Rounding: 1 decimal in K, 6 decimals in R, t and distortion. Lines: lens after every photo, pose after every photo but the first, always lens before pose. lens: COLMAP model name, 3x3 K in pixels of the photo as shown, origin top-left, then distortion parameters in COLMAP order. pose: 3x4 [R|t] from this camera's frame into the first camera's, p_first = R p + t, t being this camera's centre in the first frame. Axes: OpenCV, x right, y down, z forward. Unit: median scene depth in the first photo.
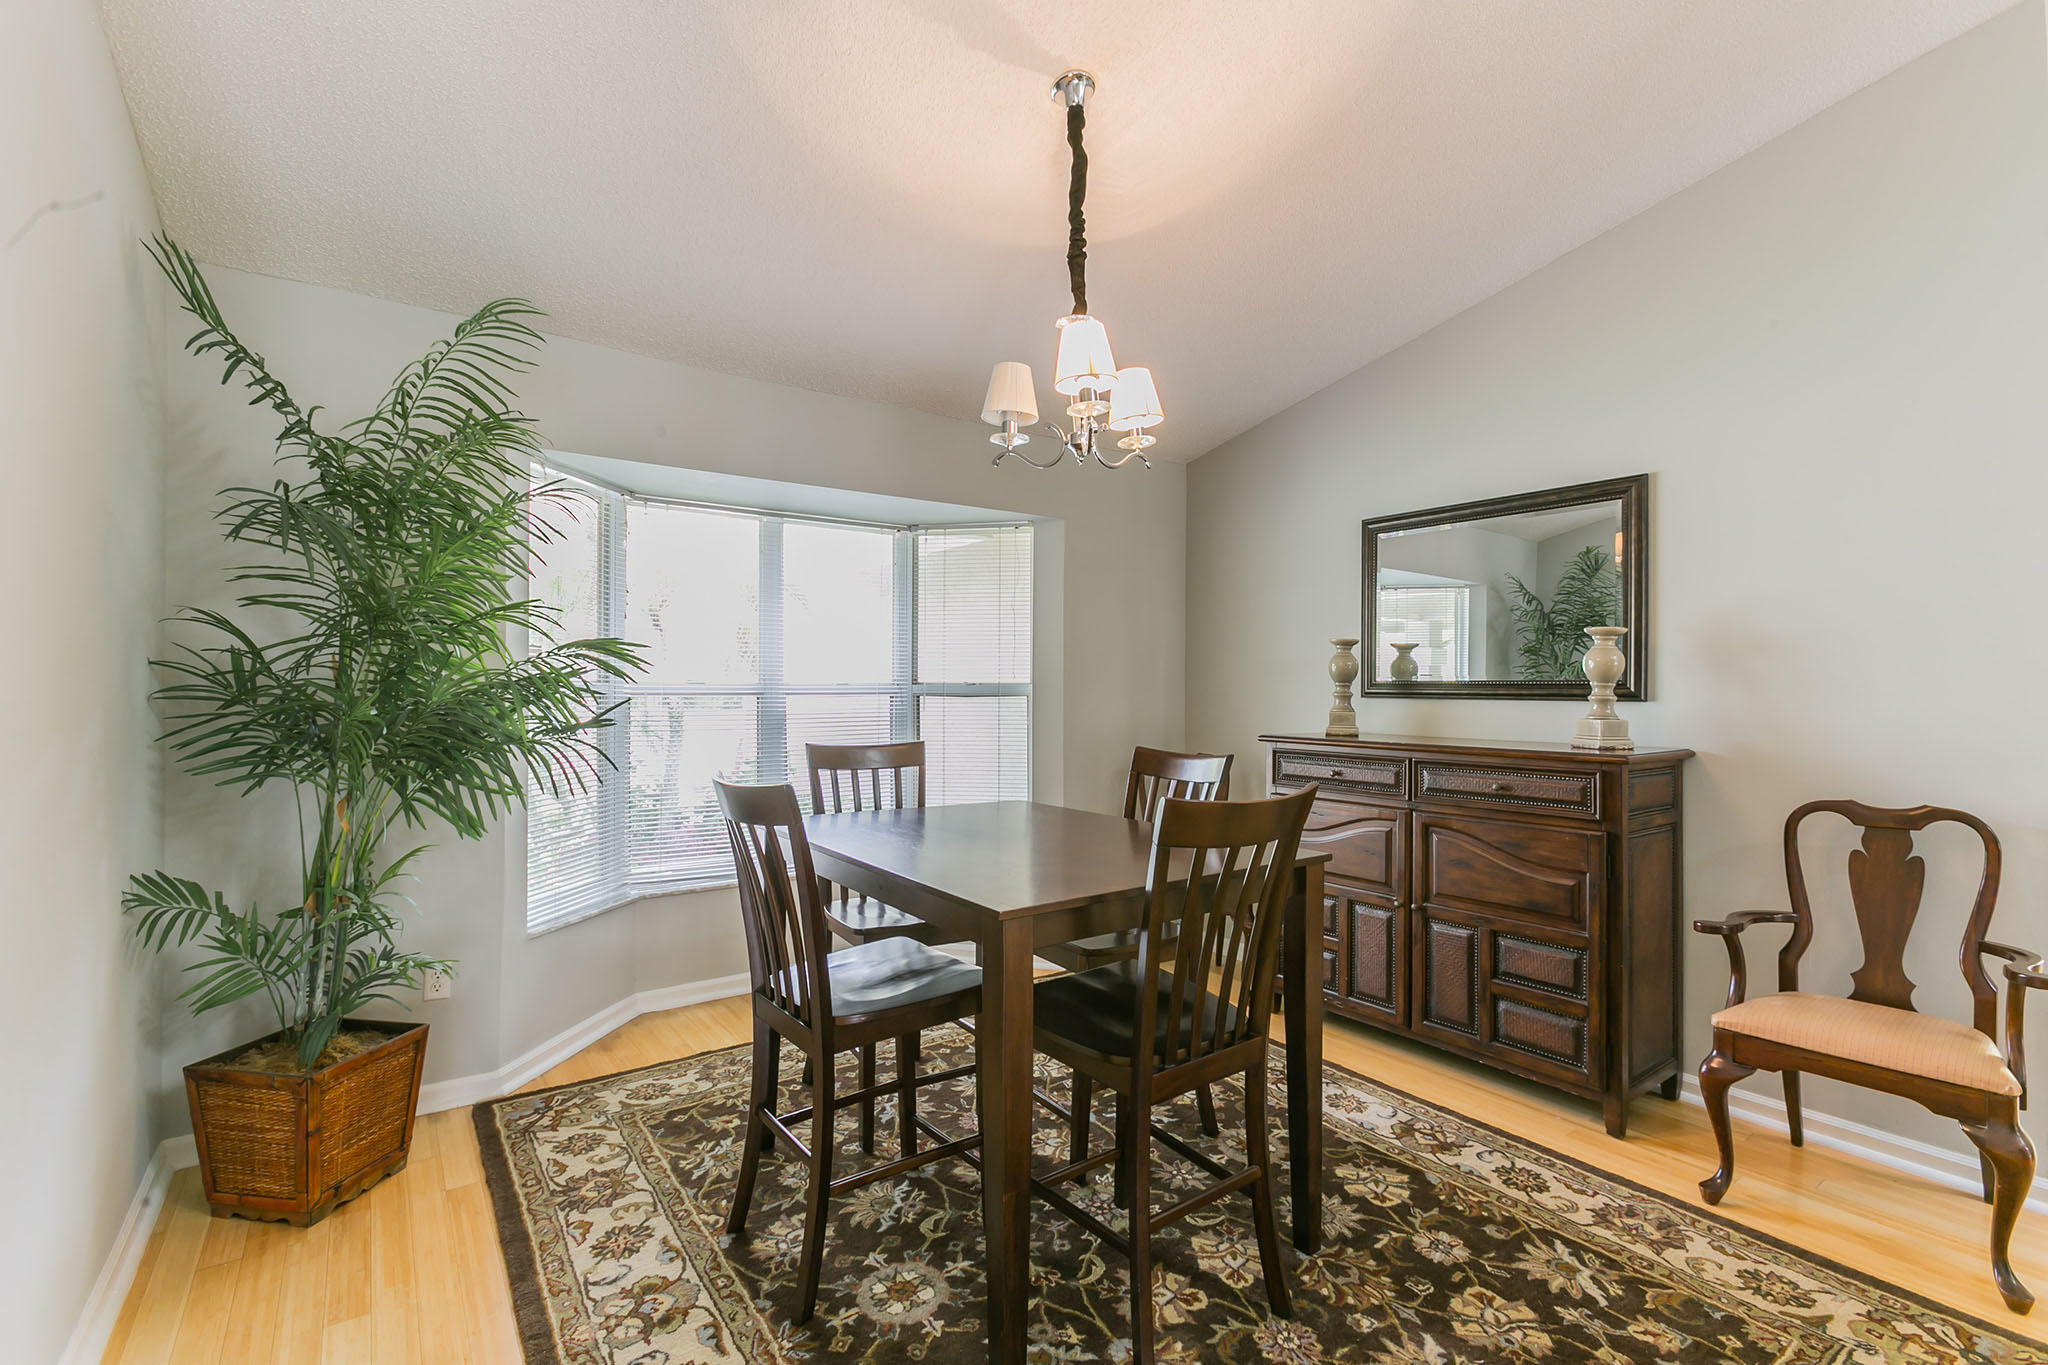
lens RADIAL K [[922.4, 0, 1020.6], [0, 922.4, 687.4], [0, 0, 1]] dist [-0.002172, -0.000039]
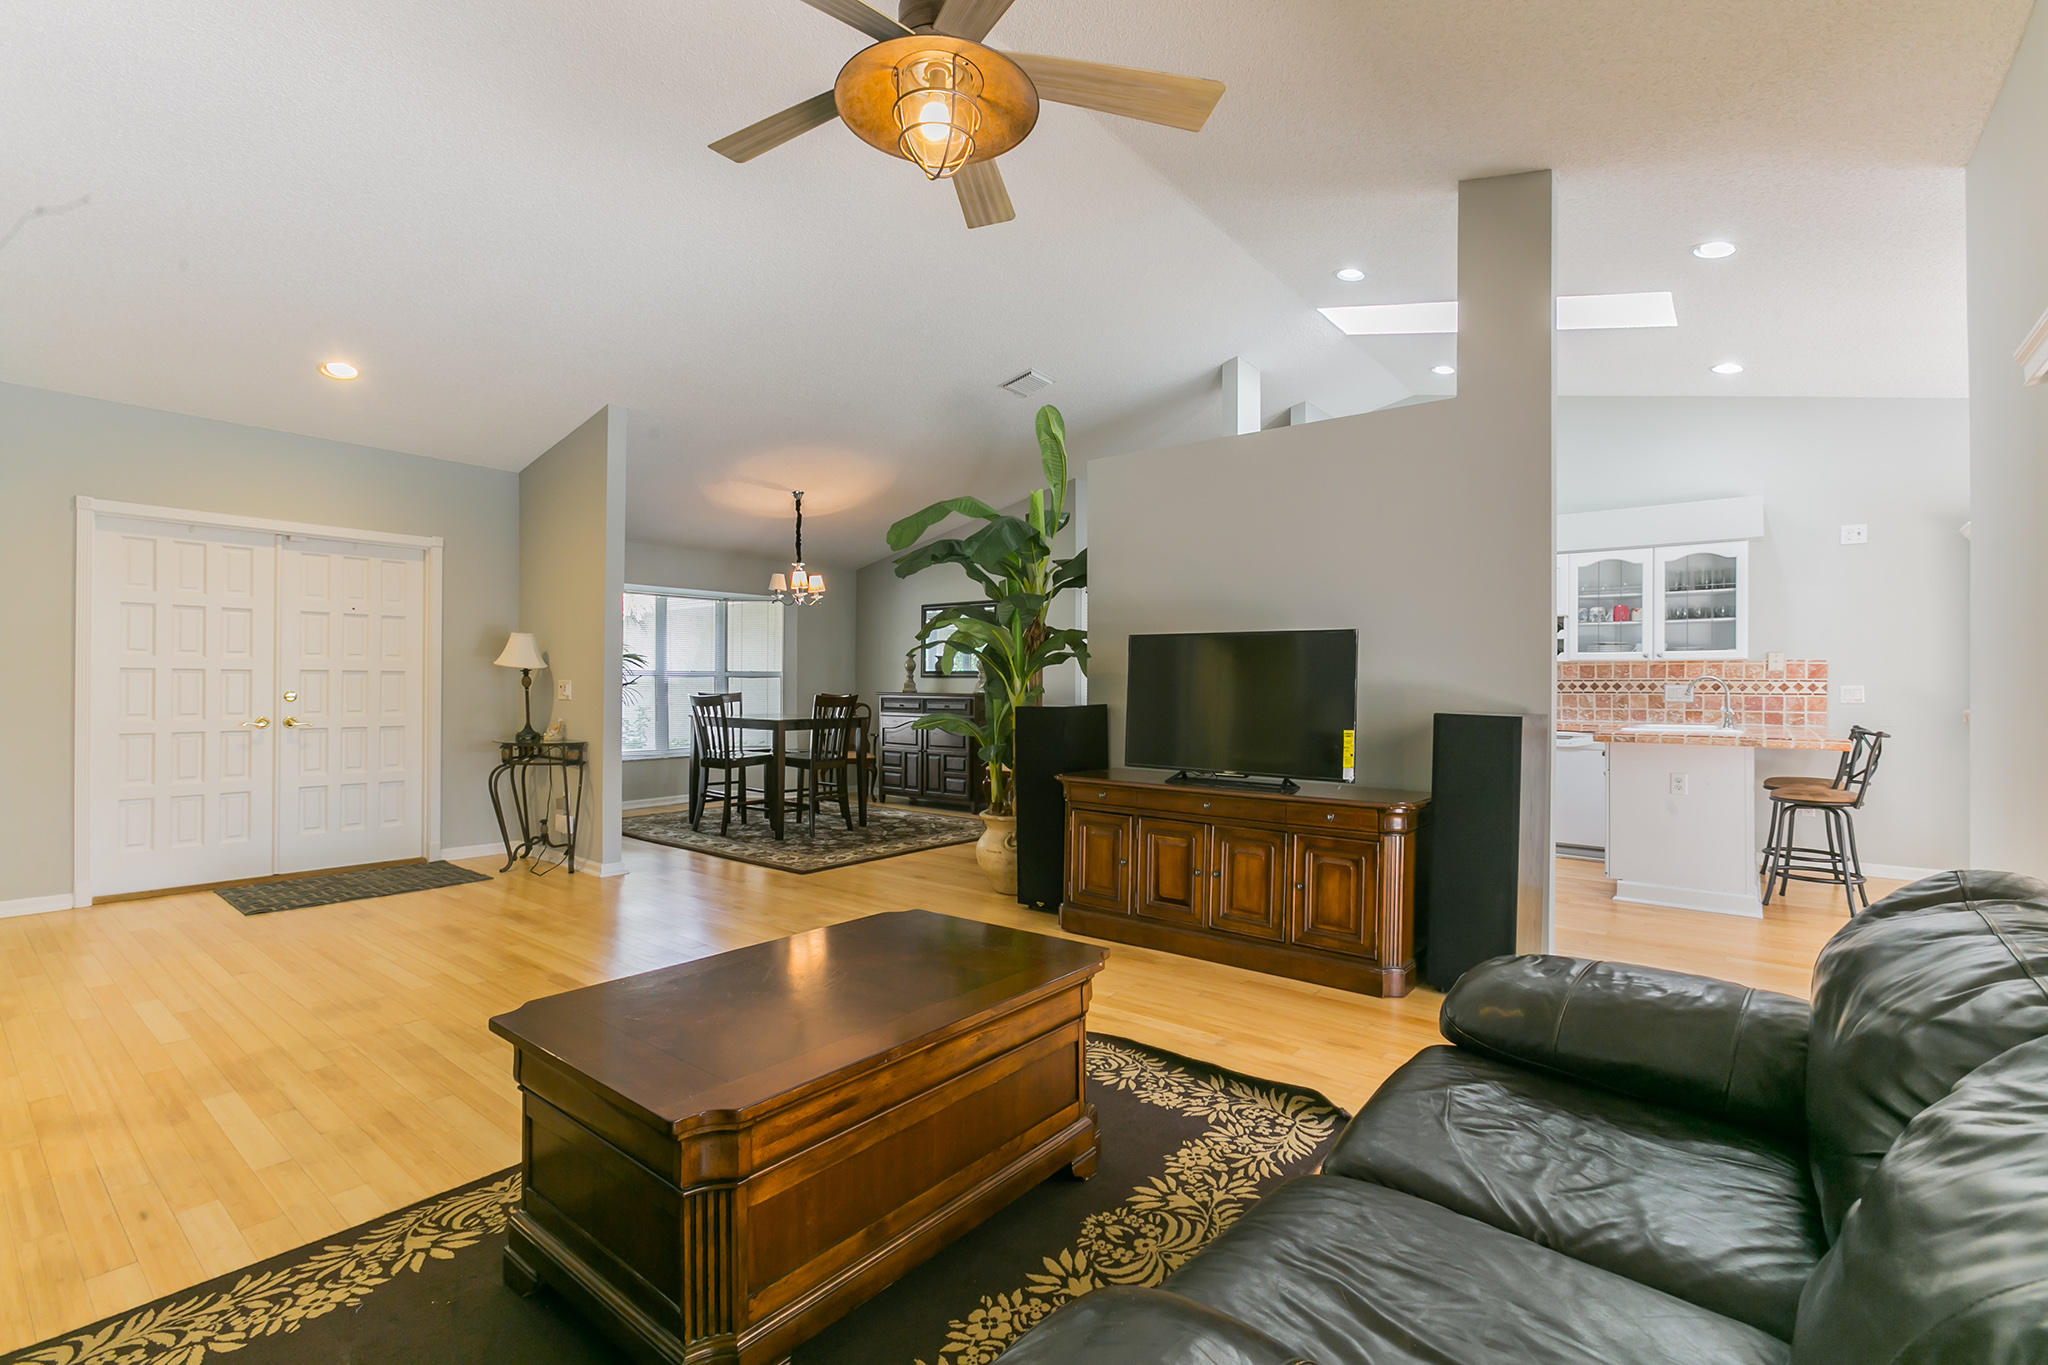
lens RADIAL K [[922.4, 0, 1020.9], [0, 922.4, 692.6], [0, 0, 1]] dist [-0.002172, -0.000039]
pose [[0.962288, -0.002122, 0.272026, -0.045784], [-0.001947, 0.999890, 0.014687, 0.015273], [-0.272027, -0.014663, 0.962178, -1.512277]]
